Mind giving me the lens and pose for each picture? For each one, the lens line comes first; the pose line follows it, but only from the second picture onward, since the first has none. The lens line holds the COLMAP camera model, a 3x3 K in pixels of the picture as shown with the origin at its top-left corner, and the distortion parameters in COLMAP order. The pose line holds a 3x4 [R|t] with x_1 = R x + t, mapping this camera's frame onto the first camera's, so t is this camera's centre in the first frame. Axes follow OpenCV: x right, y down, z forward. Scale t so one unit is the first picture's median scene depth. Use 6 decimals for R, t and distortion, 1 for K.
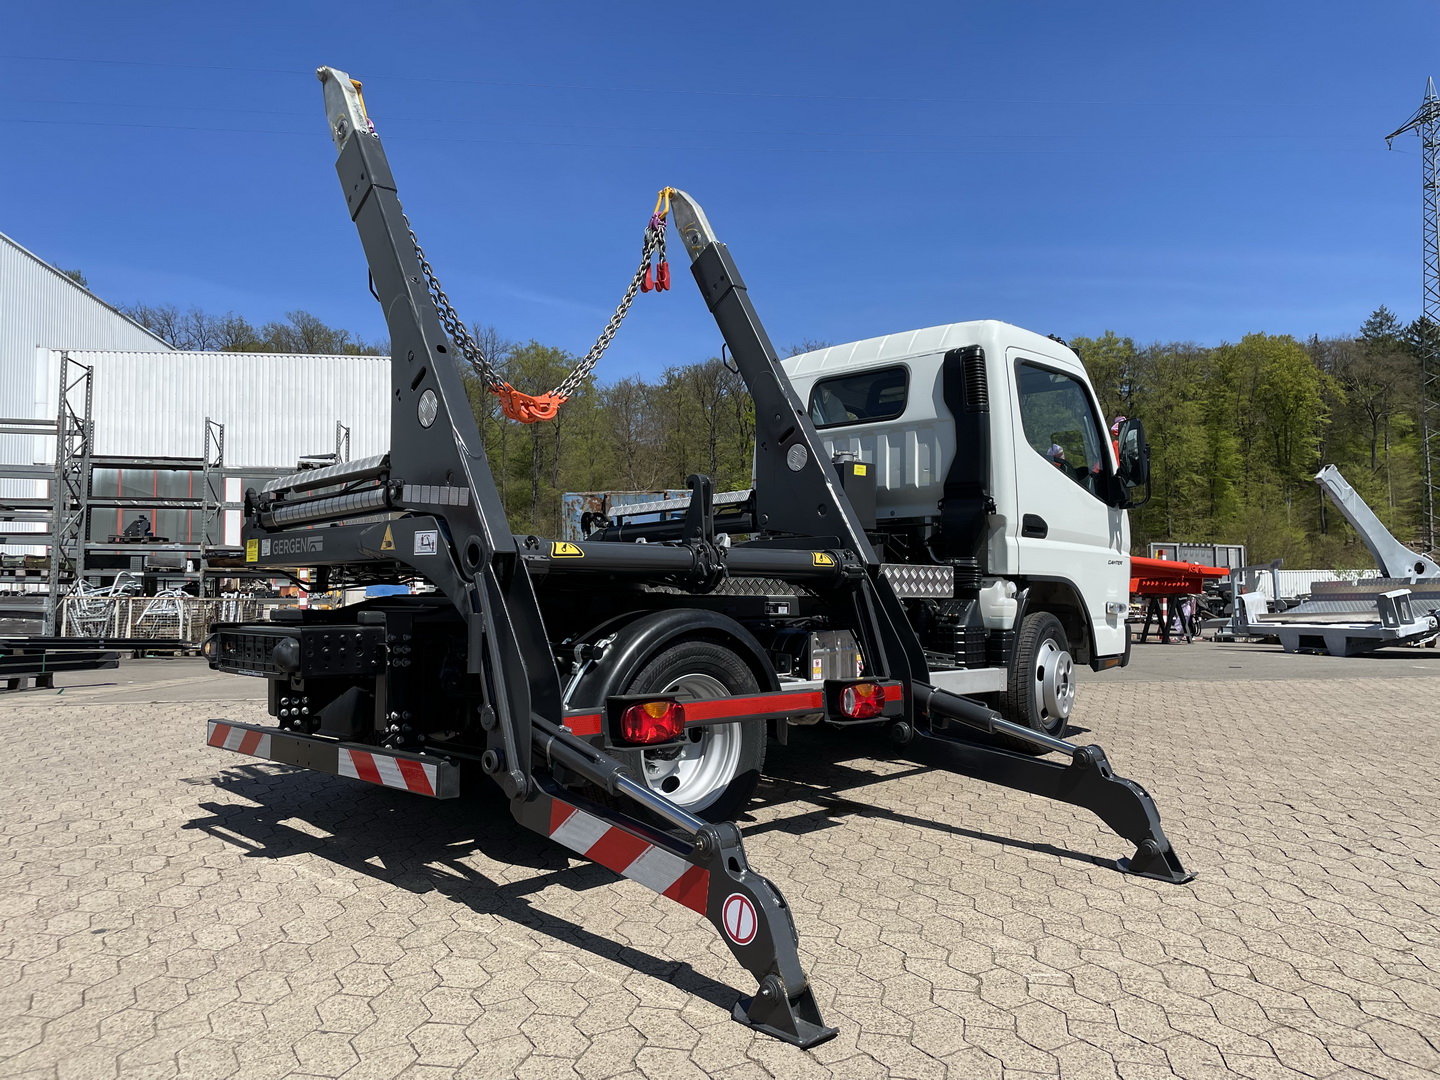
lens RADIAL K [[1053.3, 0, 720.0], [0, 1053.3, 540.0], [0, 0, 1]] dist [0.065275, -0.085050]
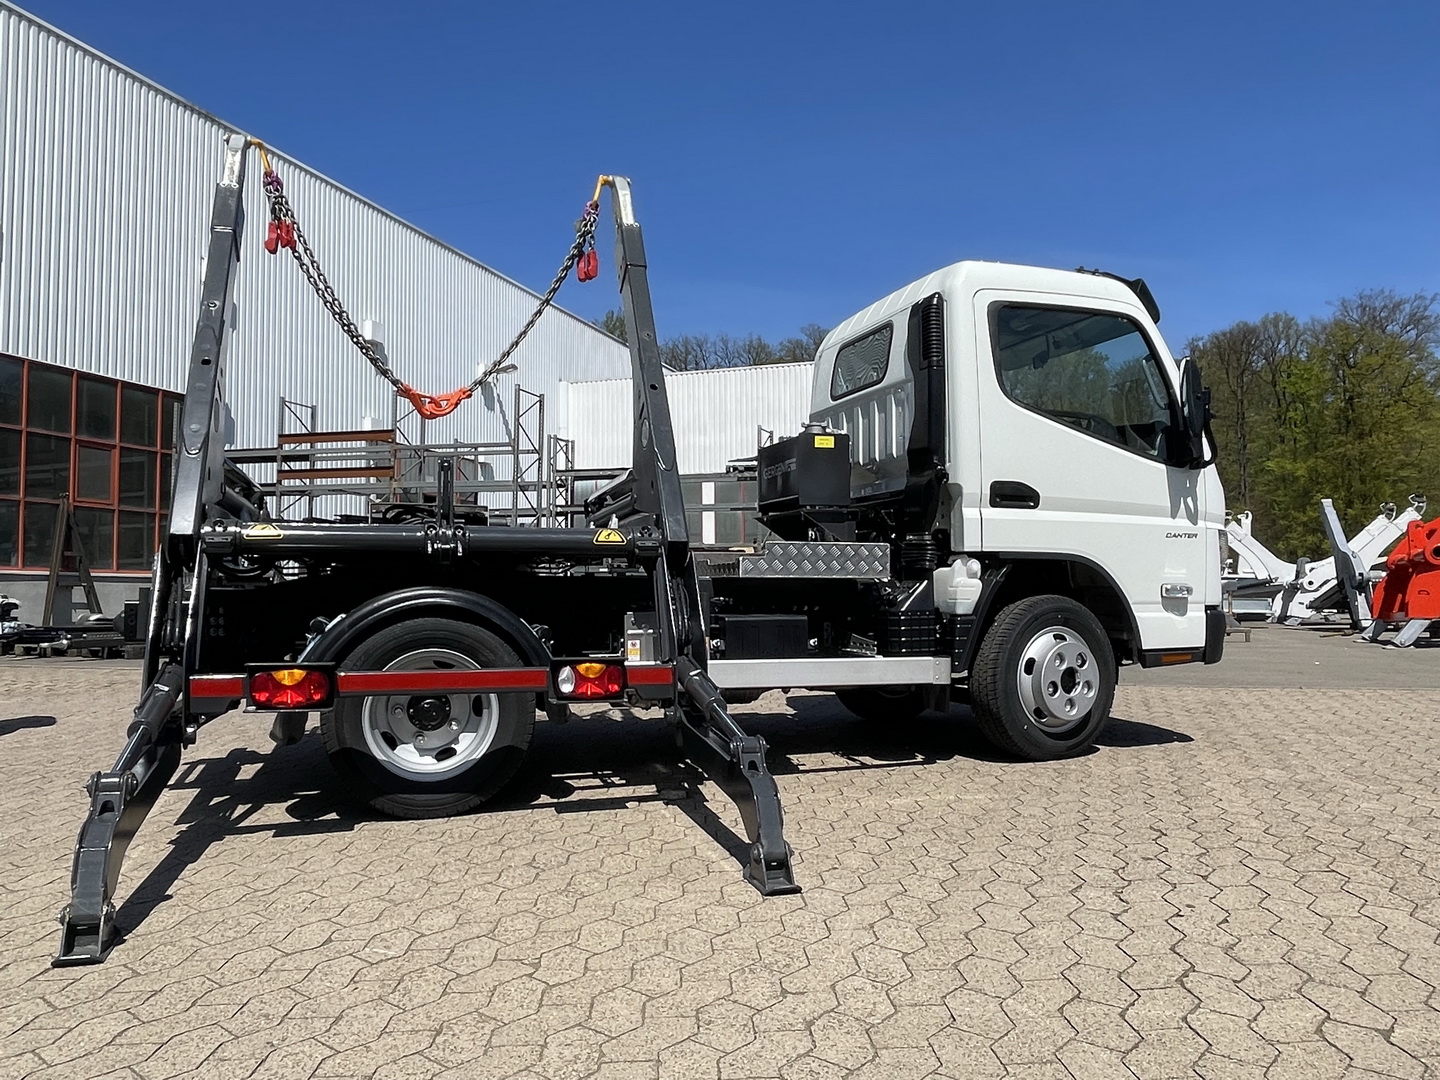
lens RADIAL K [[1069.3, 0, 720.0], [0, 1069.3, 540.0], [0, 0, 1]] dist [0.008031, -0.027647]
pose [[0.899208, -0.023286, -0.436901, 0.473517], [0.025425, 0.999676, -0.000951, 0.018831], [0.436782, -0.010254, 0.899509, 0.119368]]
